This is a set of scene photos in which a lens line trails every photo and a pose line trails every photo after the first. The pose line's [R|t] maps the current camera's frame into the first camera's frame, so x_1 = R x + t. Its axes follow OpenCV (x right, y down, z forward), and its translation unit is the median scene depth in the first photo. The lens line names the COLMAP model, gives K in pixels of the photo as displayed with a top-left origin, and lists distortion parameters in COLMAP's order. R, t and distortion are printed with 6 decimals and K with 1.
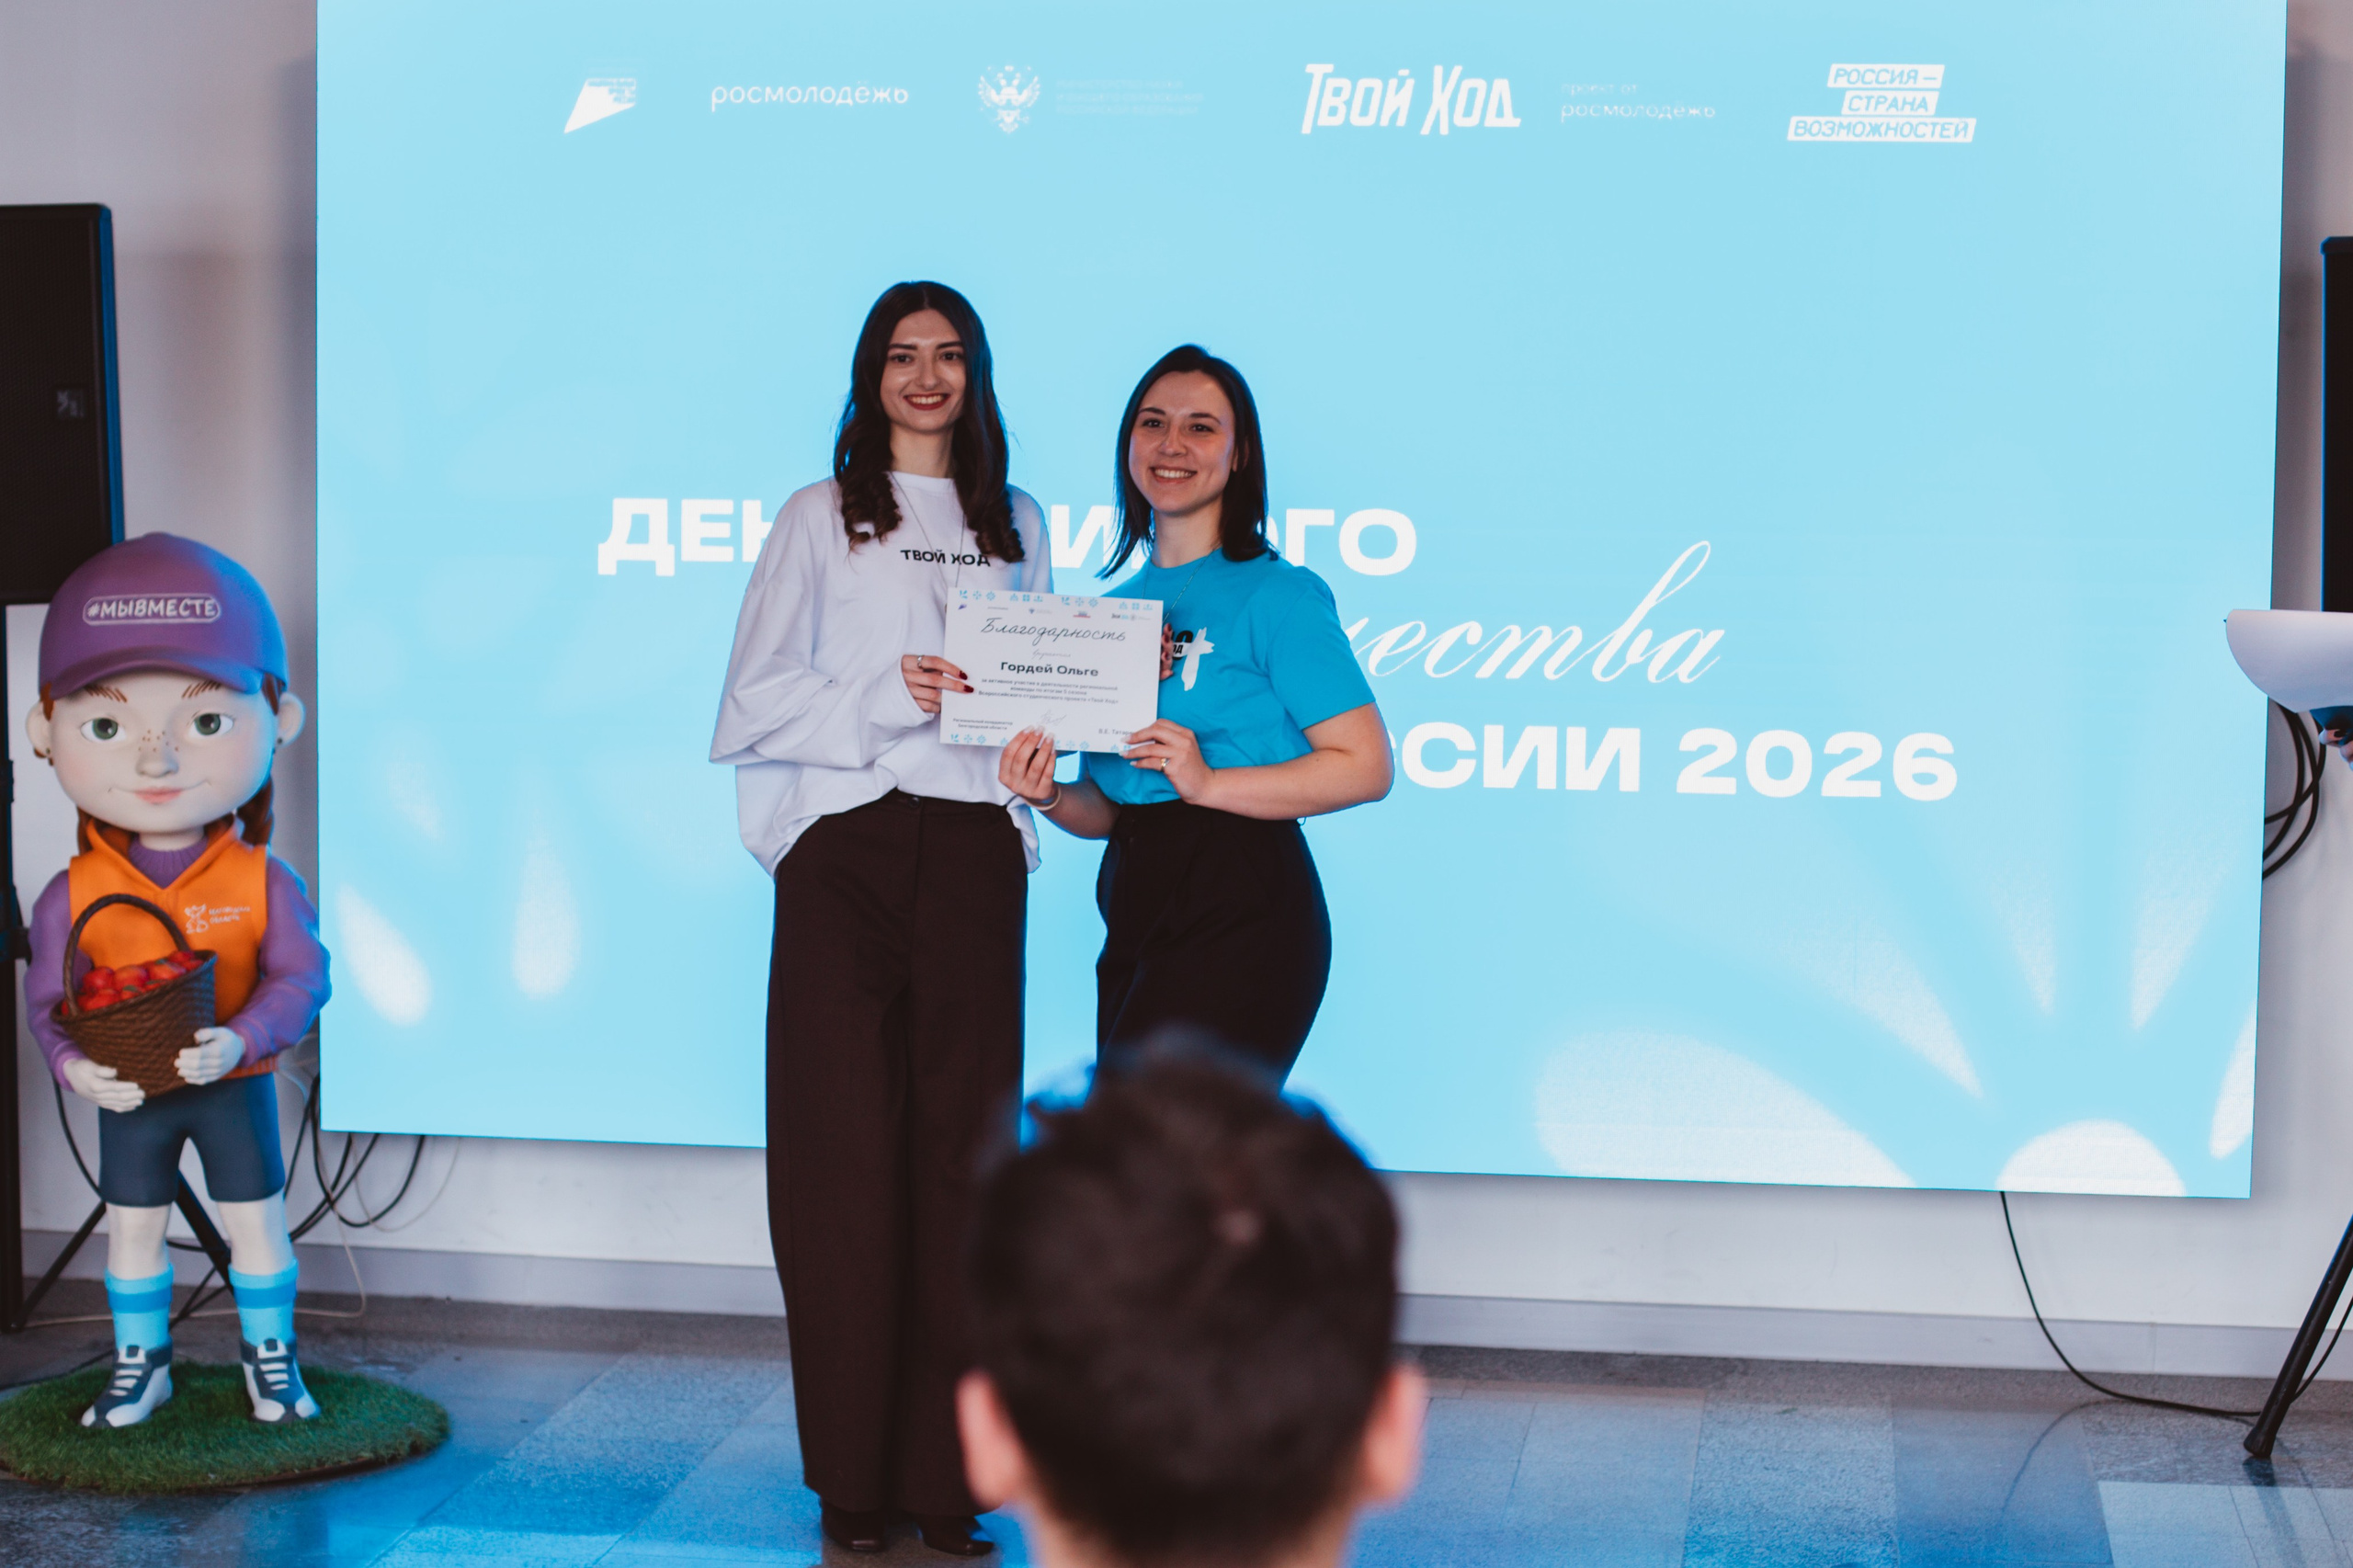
lens RADIAL K [[4399.4, 0, 1168.9], [0, 4399.4, 776.7], [0, 0, 1]] dist [-0.122419, 0.000000]
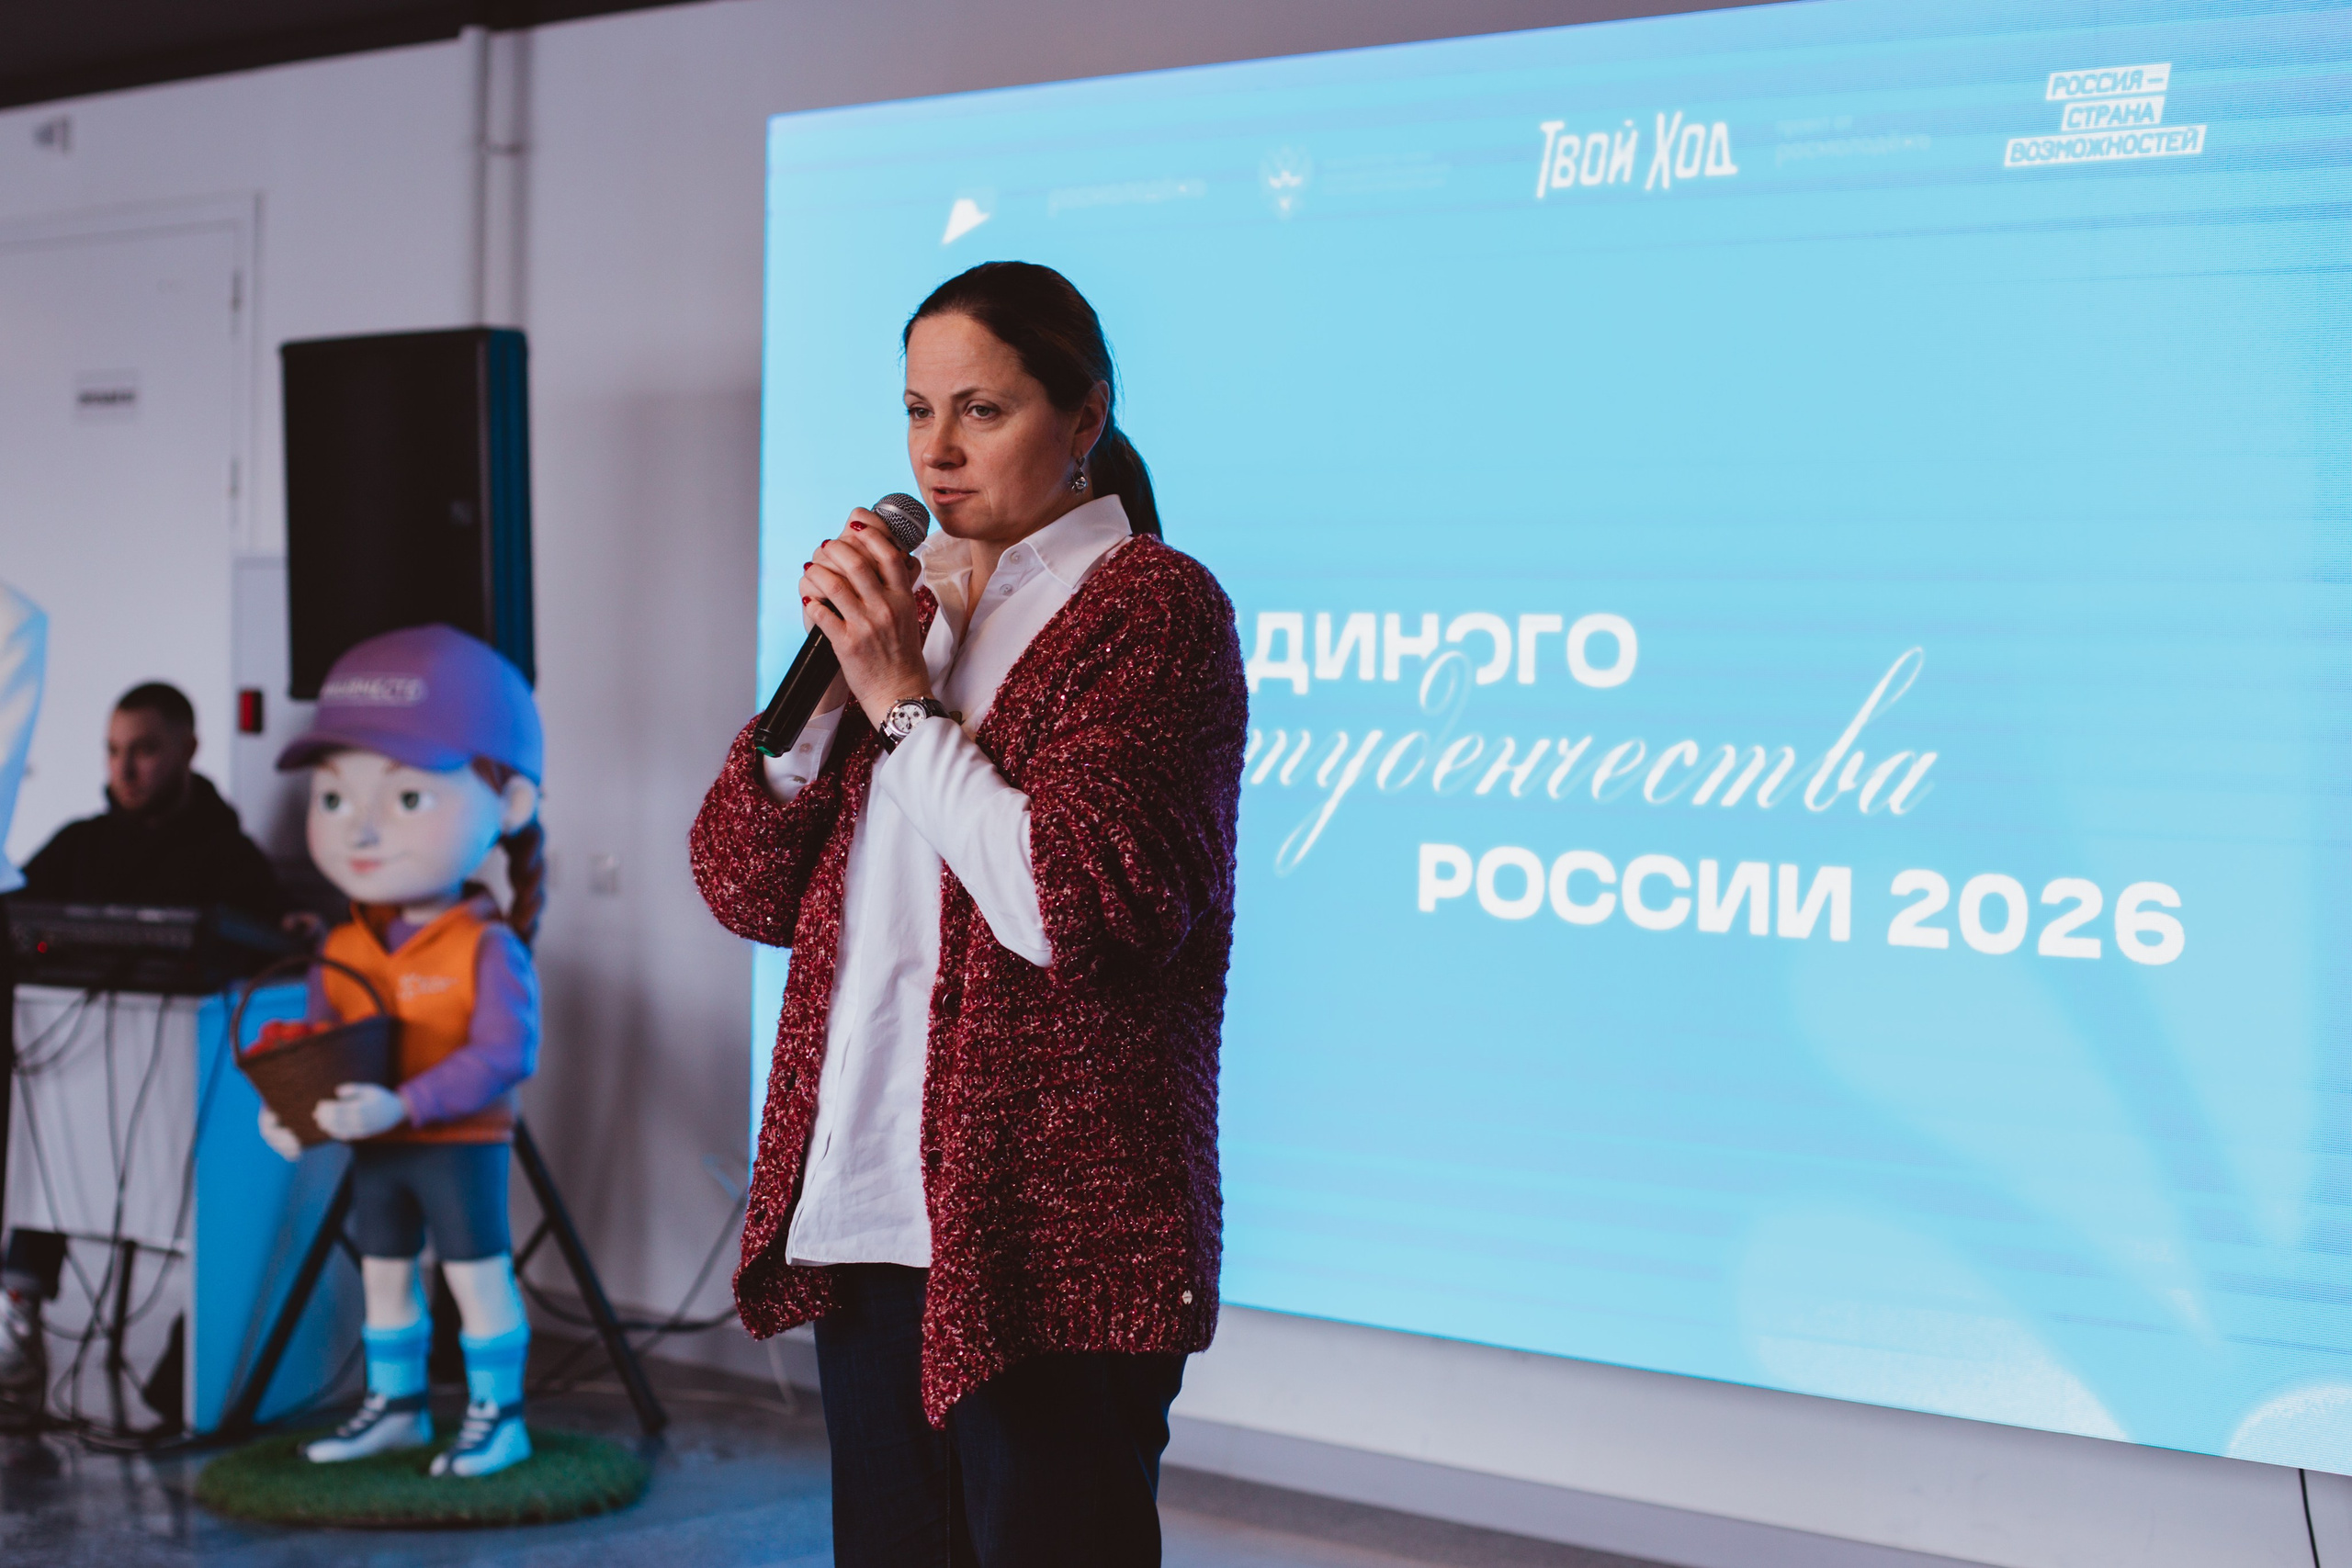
lens RADIAL K [[4040.1, 0, 1060.8], [0, 4040.1, 811.5], [0, 0, 1]] dist [-0.119458, 0.000000]
pose [[0.817722, 0.024714, -0.575083, 0.431836], [-0.061709, 0.997084, -0.044896, 0.022759], [0.572296, 0.072200, 0.816862, 0.276230]]
